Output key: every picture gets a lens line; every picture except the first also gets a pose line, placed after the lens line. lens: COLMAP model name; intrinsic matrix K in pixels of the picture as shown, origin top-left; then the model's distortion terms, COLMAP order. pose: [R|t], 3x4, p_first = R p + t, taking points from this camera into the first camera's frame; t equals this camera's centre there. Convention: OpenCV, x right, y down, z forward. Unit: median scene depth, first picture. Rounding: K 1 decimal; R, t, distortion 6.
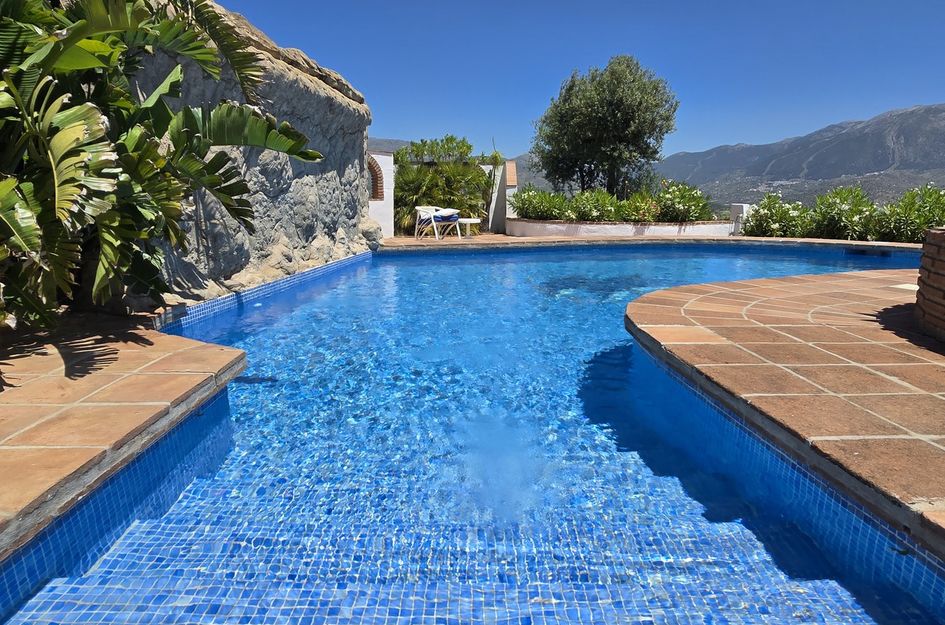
lens RADIAL K [[553.3, 0, 472.5], [0, 553.3, 312.5], [0, 0, 1]] dist [0.002300, -0.001071]
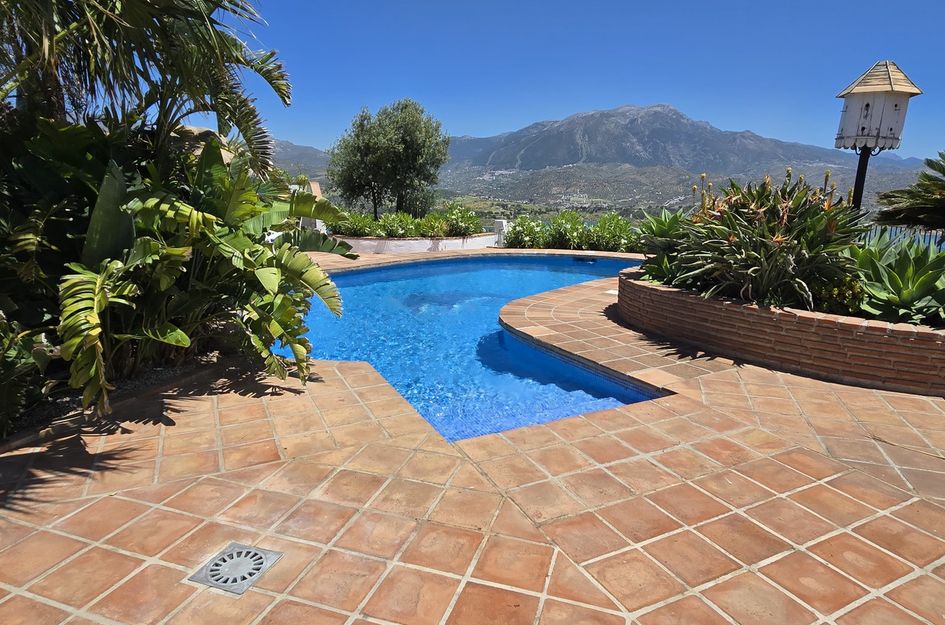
lens RADIAL K [[553.3, 0, 472.5], [0, 553.3, 312.5], [0, 0, 1]] dist [0.002300, -0.001071]
pose [[0.902430, -0.089230, 0.421496, -0.186951], [0.080510, 0.996011, 0.038481, -0.033415], [-0.423248, -0.000792, 0.906014, -0.216226]]
